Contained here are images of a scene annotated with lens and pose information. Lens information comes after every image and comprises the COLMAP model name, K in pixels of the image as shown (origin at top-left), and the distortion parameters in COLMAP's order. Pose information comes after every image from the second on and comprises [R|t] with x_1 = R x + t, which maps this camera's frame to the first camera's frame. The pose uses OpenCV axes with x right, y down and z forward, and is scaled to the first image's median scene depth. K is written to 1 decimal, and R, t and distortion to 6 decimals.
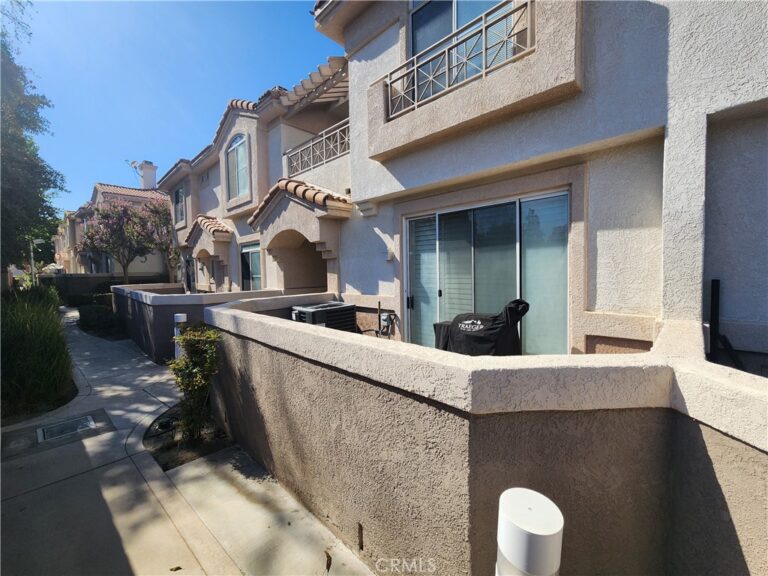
lens RADIAL K [[308.8, 0, 386.9], [0, 308.8, 285.4], [0, 0, 1]] dist [0.001523, 0.000564]
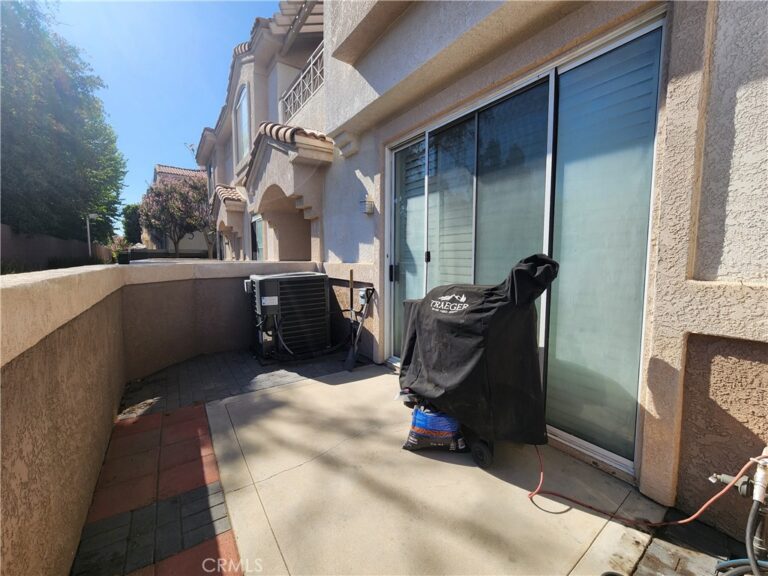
lens RADIAL K [[308.8, 0, 388.9], [0, 308.8, 284.5], [0, 0, 1]] dist [0.001523, 0.000564]
pose [[0.983430, 0.035166, -0.177845, 0.187397], [-0.028310, 0.998760, 0.040945, 0.053368], [0.179064, -0.035232, 0.983206, 0.307878]]
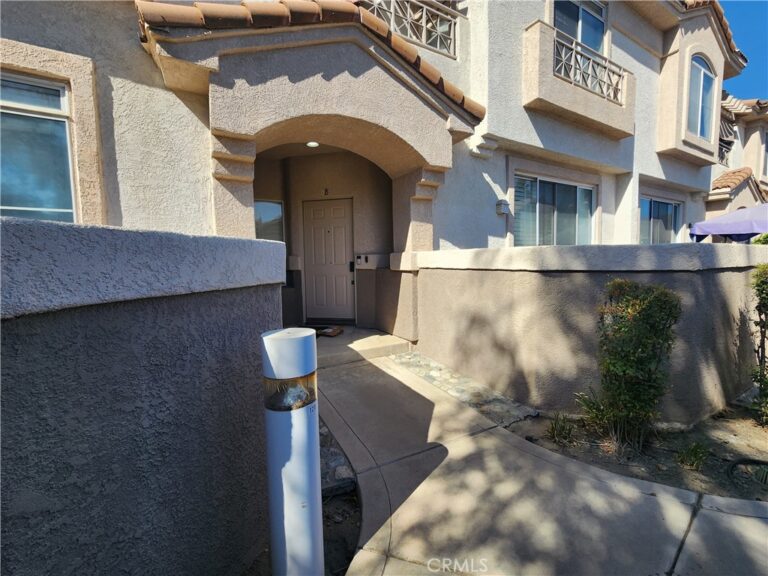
lens RADIAL K [[308.8, 0, 387.1], [0, 308.8, 285.2], [0, 0, 1]] dist [0.001523, 0.000564]
pose [[0.302856, -0.058762, 0.951223, -1.016146], [0.054579, 0.997529, 0.044245, 0.075219], [-0.951472, 0.038517, 0.305315, 1.072119]]
